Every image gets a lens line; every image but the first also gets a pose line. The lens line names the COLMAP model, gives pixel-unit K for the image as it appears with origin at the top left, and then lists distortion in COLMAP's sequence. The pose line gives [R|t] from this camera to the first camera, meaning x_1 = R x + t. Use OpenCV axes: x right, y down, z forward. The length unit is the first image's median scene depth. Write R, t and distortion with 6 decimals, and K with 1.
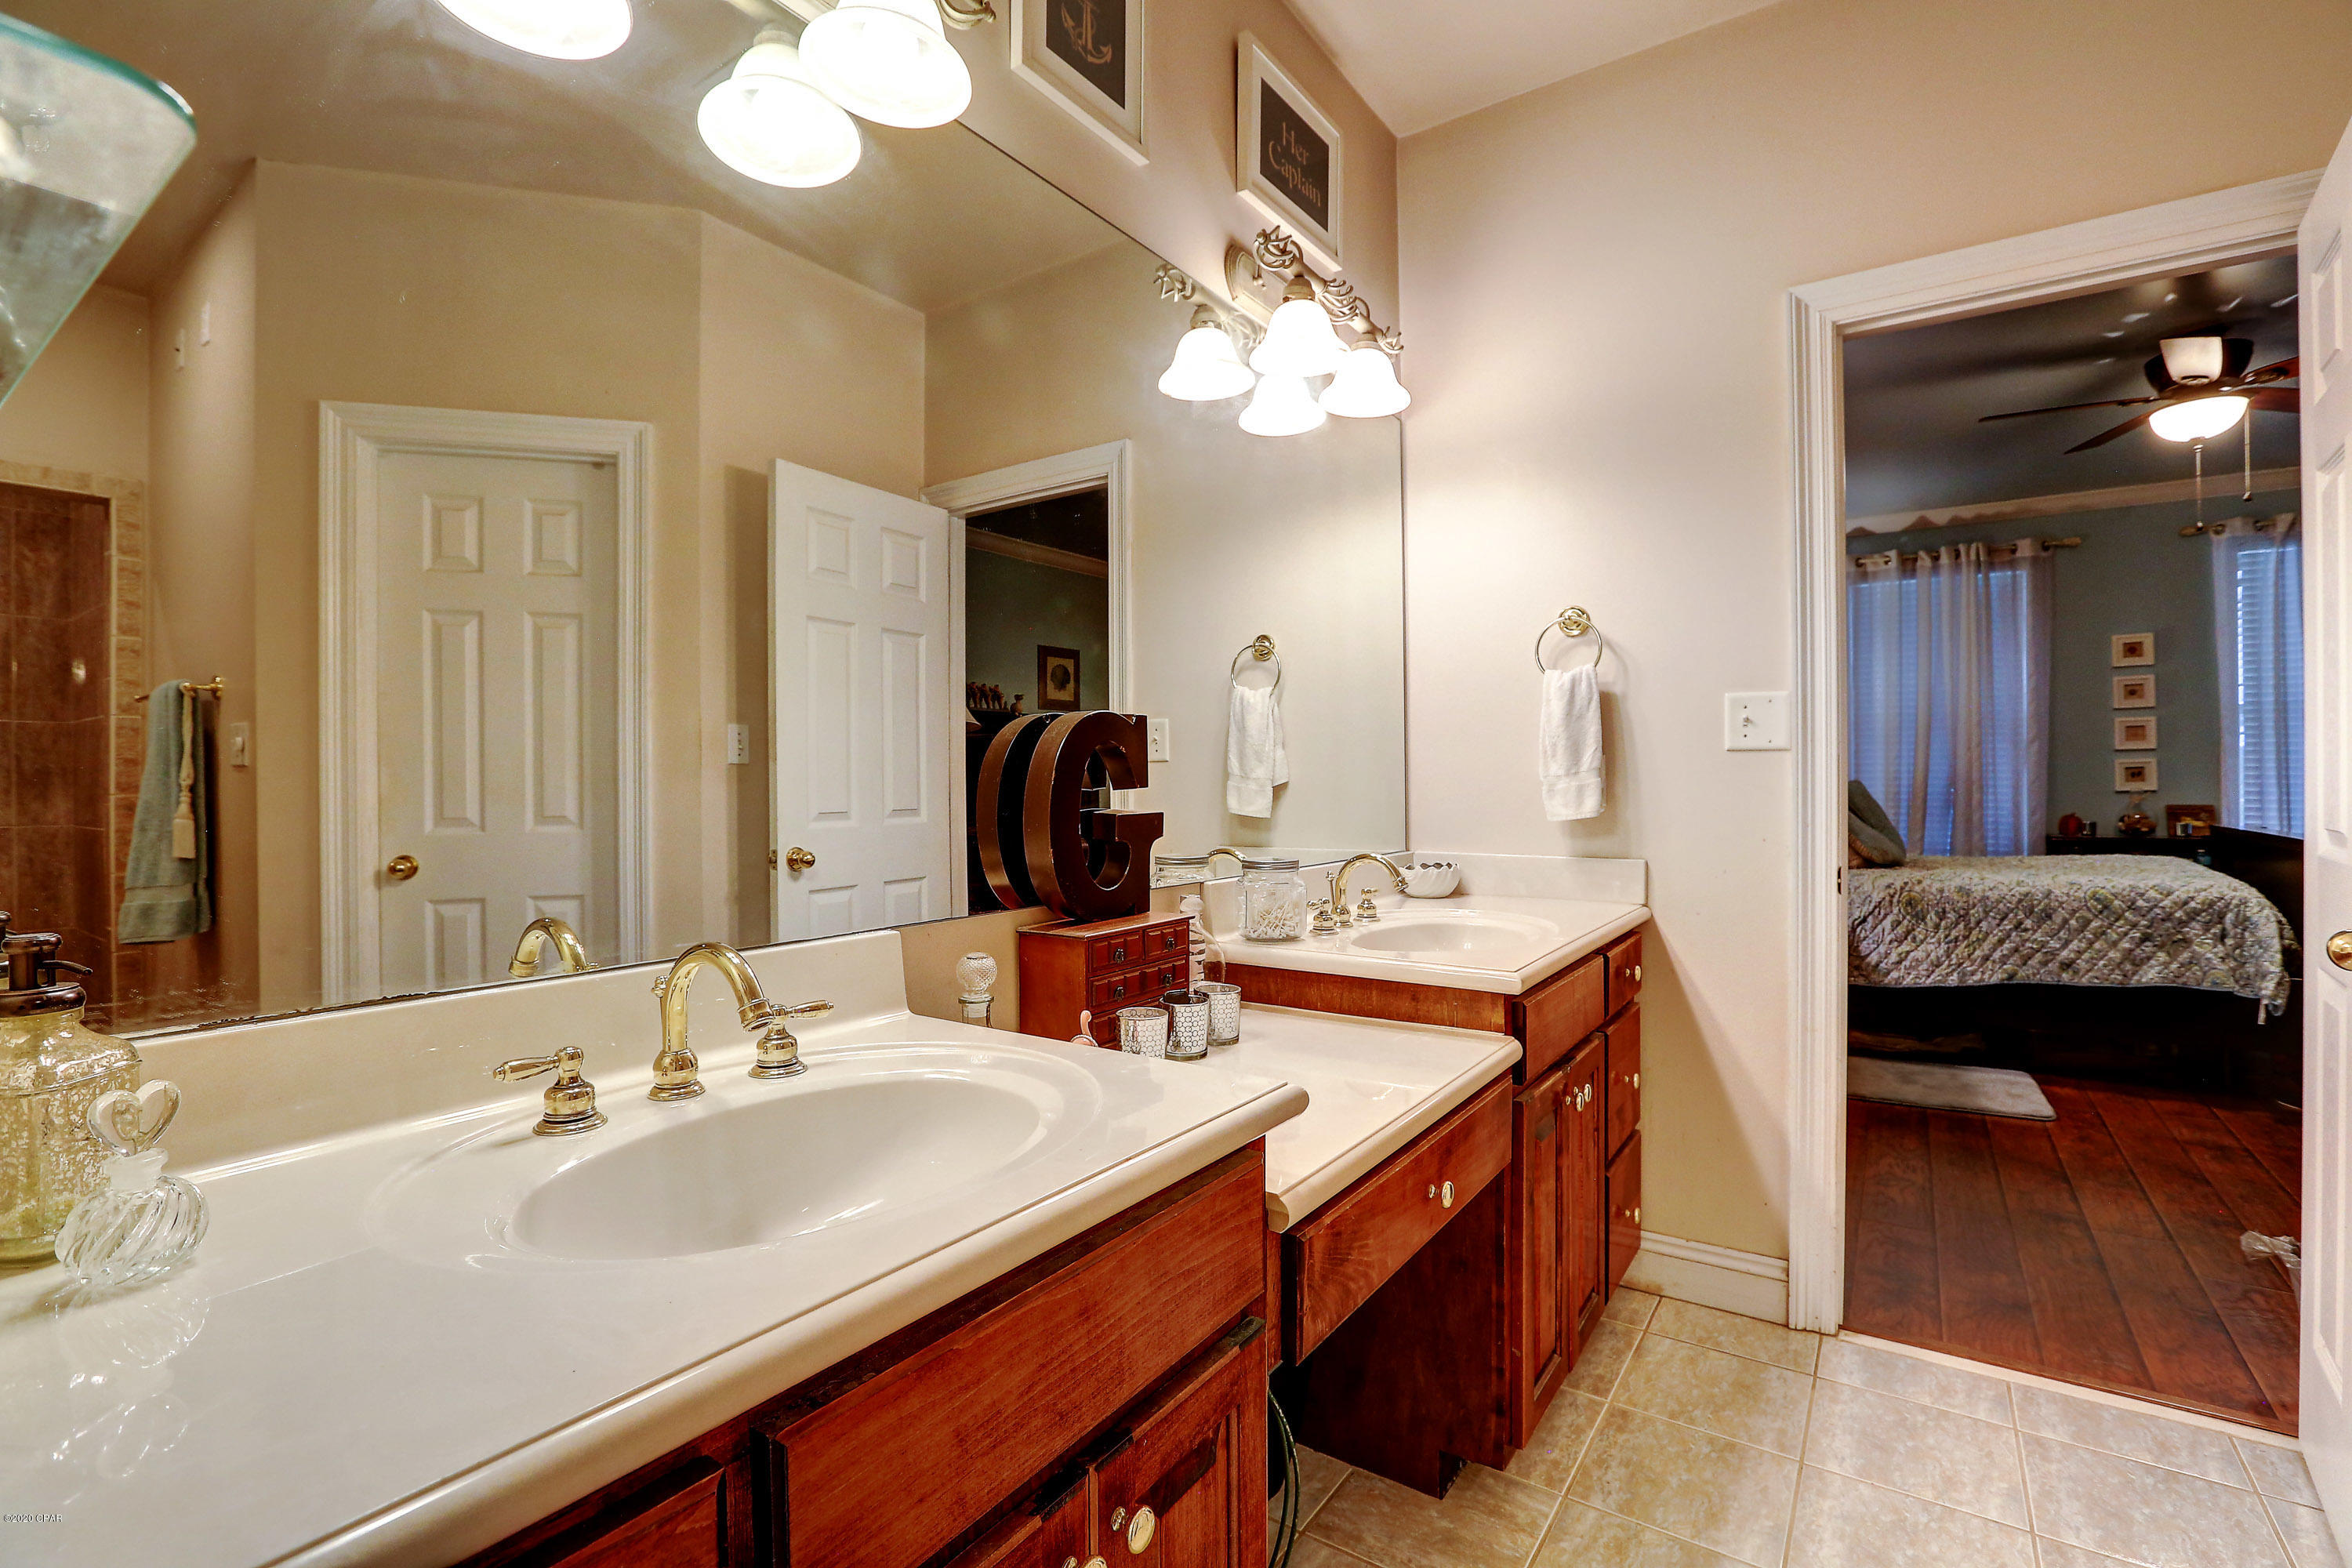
lens RADIAL K [[1071.7, 0, 1165.5], [0, 1071.7, 785.5], [0, 0, 1]] dist [-0.026687, 0.004432]
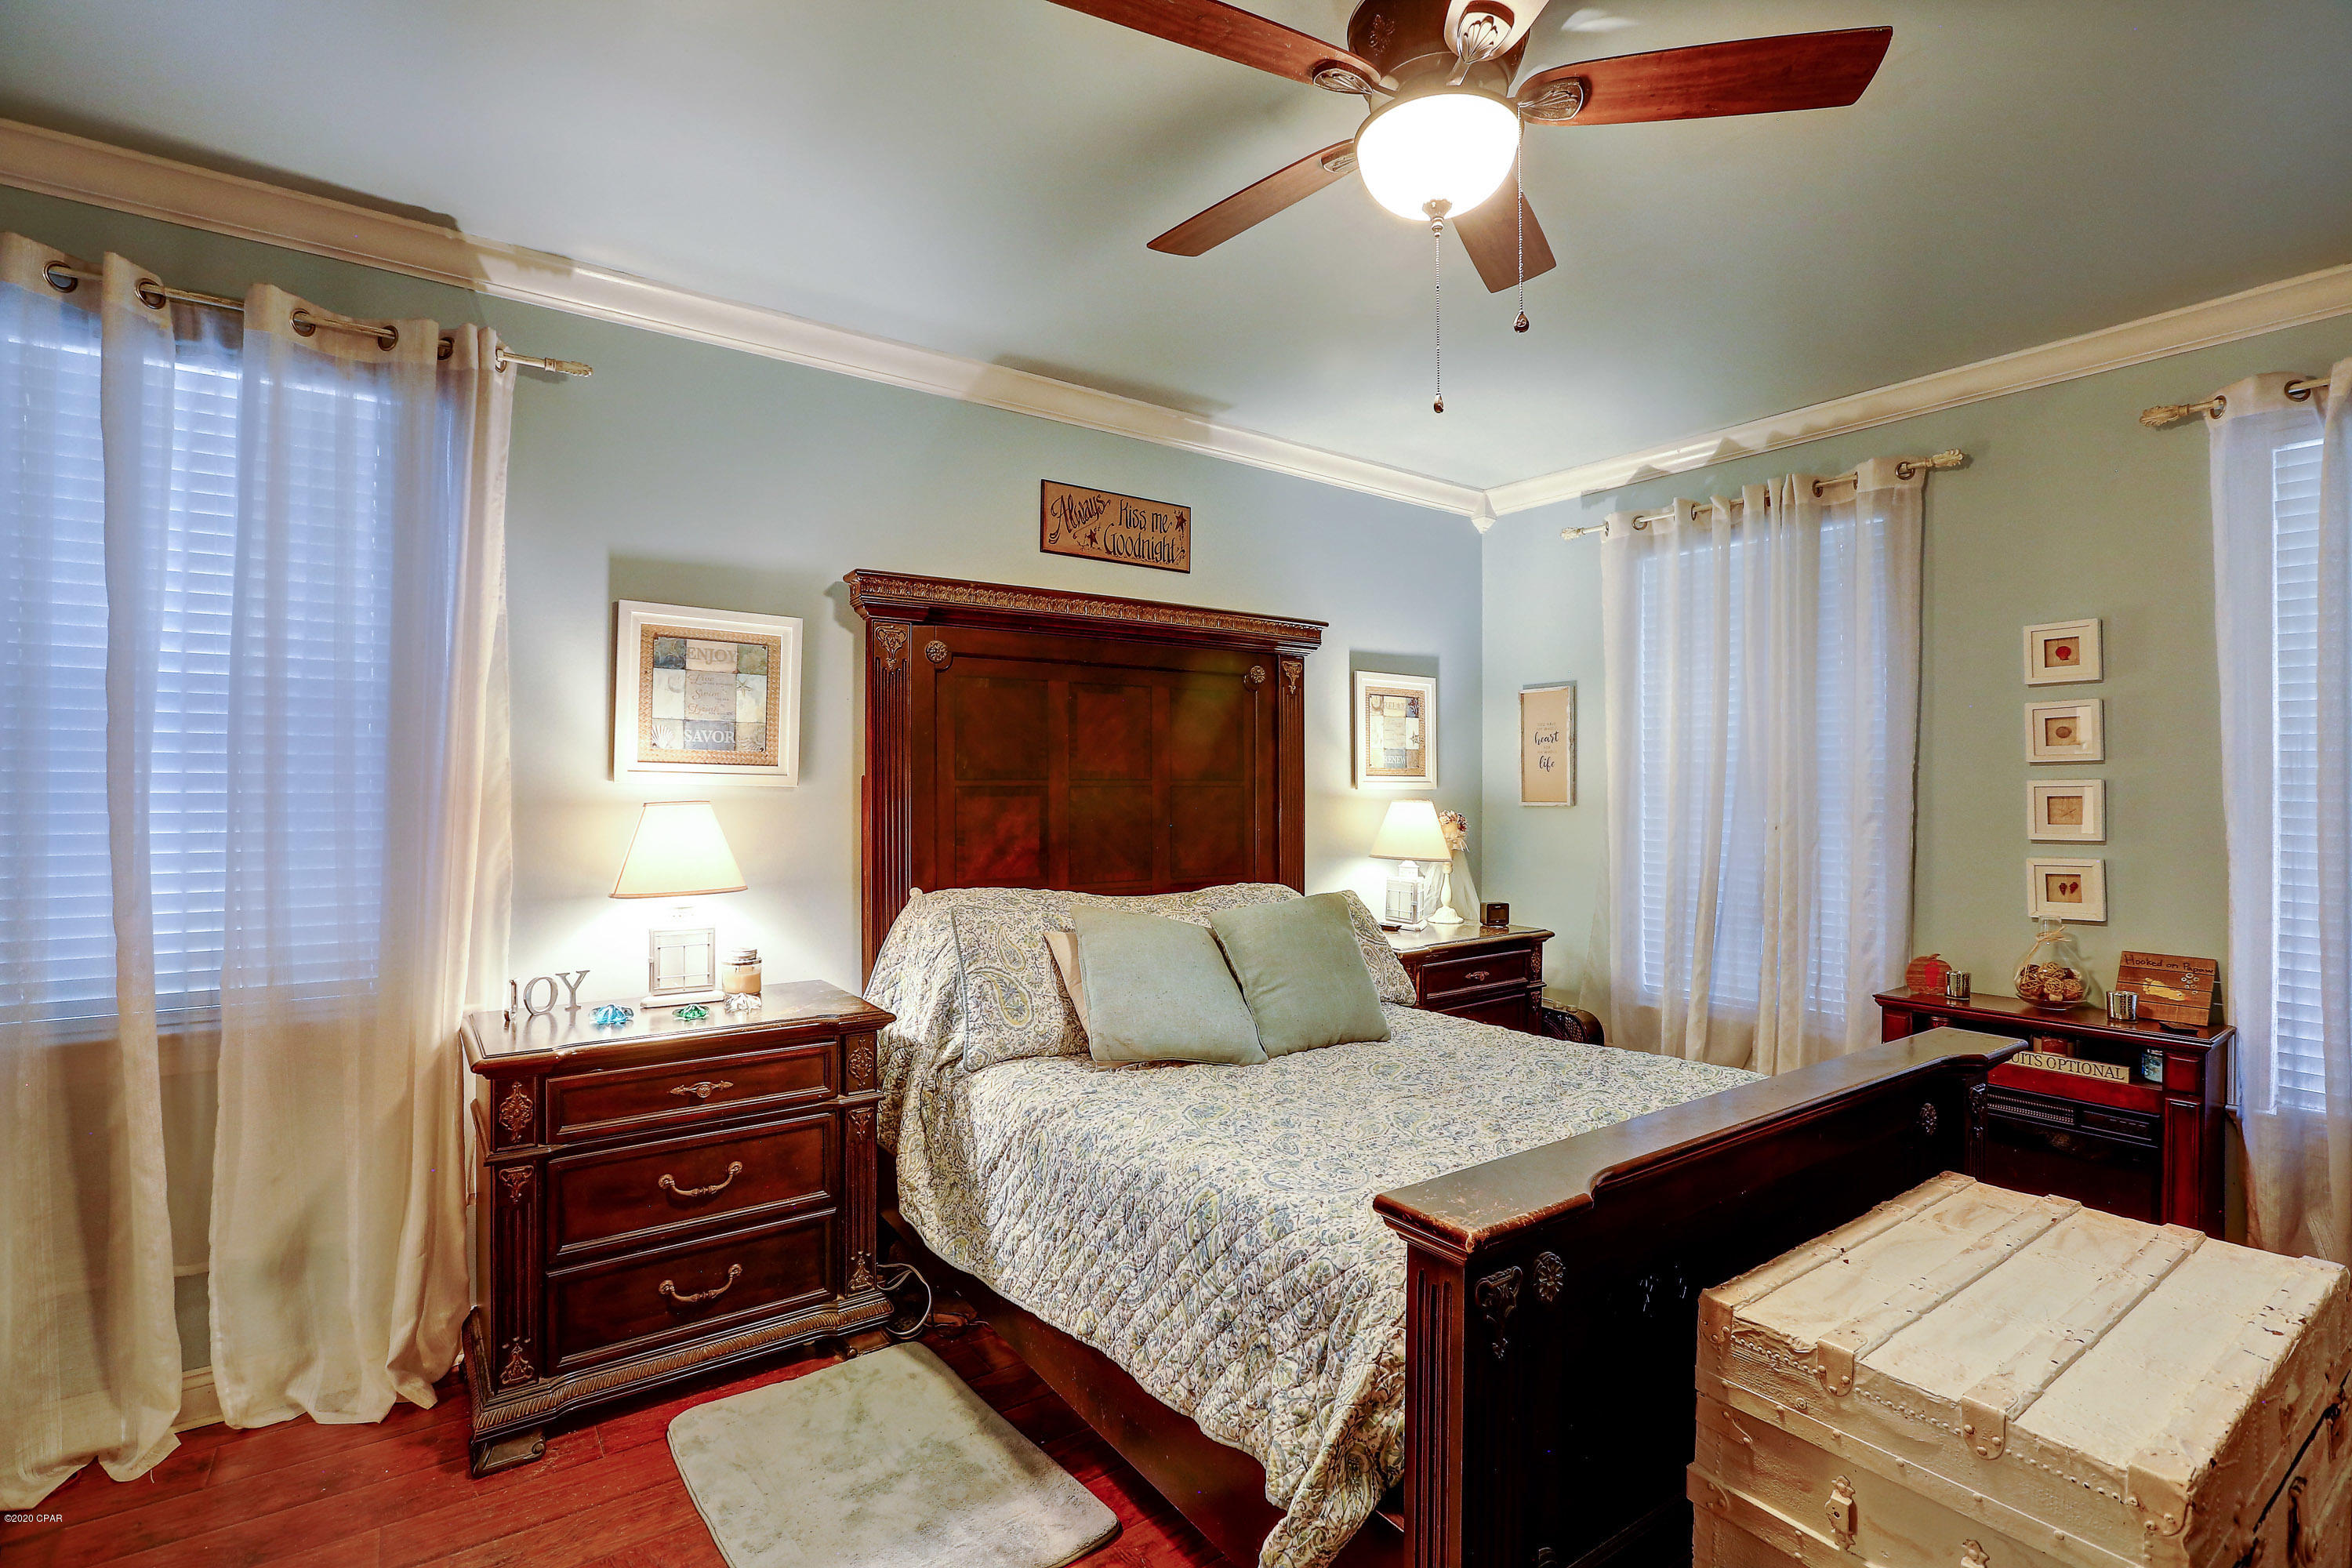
lens RADIAL K [[1071.7, 0, 1181.7], [0, 1071.7, 778.5], [0, 0, 1]] dist [-0.026687, 0.004432]
pose [[0.940992, 0.005998, -0.338376, 0.681671], [-0.009118, 0.999929, -0.007632, -0.057169], [0.338306, 0.010267, 0.940980, 0.350877]]
